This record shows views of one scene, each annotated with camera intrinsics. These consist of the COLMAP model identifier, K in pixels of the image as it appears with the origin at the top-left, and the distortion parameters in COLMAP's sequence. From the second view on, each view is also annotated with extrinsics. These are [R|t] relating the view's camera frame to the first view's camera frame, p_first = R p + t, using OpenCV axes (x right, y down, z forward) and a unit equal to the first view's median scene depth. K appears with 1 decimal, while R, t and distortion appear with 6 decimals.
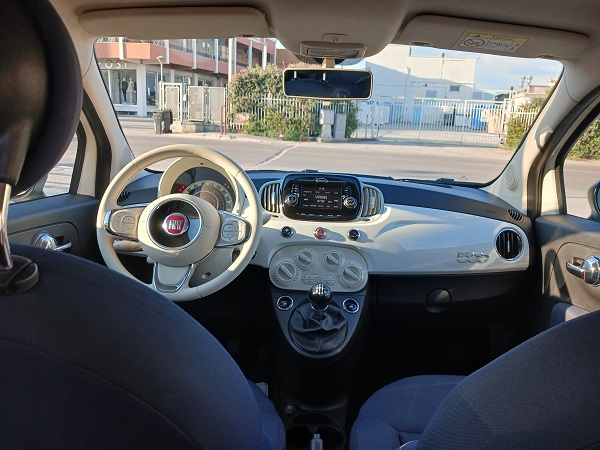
lens RADIAL K [[486.6, 0, 300.0], [0, 486.6, 225.0], [0, 0, 1]] dist [0.051132, -0.113699]
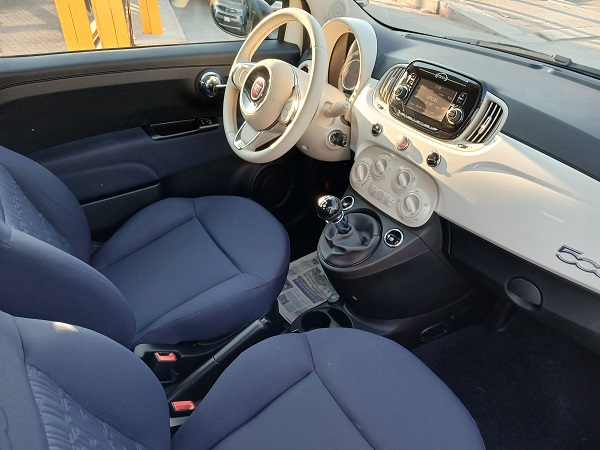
lens RADIAL K [[486.6, 0, 300.0], [0, 486.6, 225.0], [0, 0, 1]] dist [0.051132, -0.113699]
pose [[0.527222, 0.438863, -0.727624, 0.588237], [-0.176966, 0.894235, 0.411128, -0.161009], [0.831096, -0.087990, 0.549124, 0.400202]]
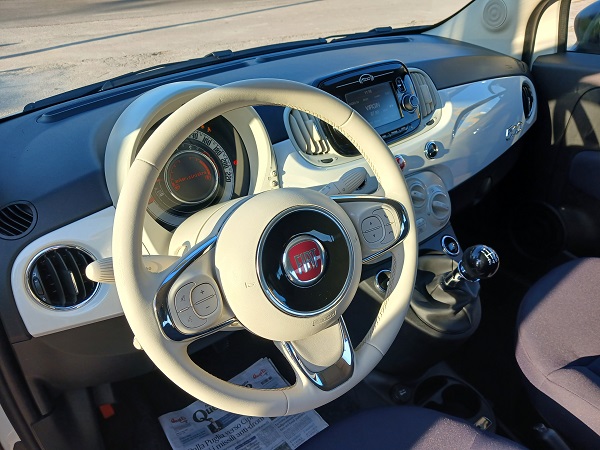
lens RADIAL K [[486.6, 0, 300.0], [0, 486.6, 225.0], [0, 0, 1]] dist [0.051132, -0.113699]
pose [[0.788661, -0.385958, 0.478593, -0.396537], [0.209636, 0.900576, 0.380809, -0.182341], [-0.577985, -0.199999, 0.791160, 0.537934]]
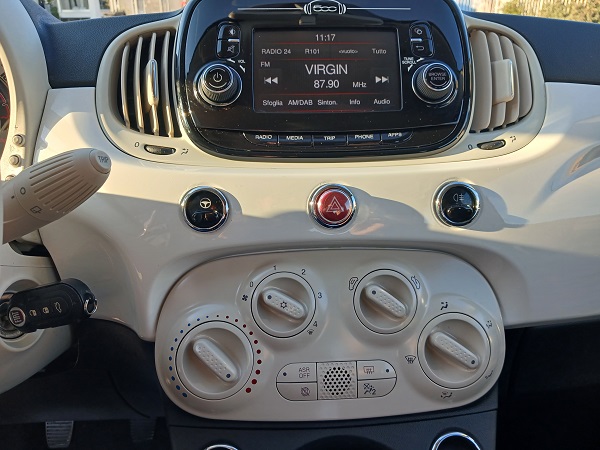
lens RADIAL K [[486.6, 0, 300.0], [0, 486.6, 225.0], [0, 0, 1]] dist [0.051132, -0.113699]
pose [[0.997084, -0.064981, 0.040000, 0.012222], [0.057604, 0.984791, 0.163915, -0.017284], [-0.050043, -0.161133, 0.985663, 0.727023]]
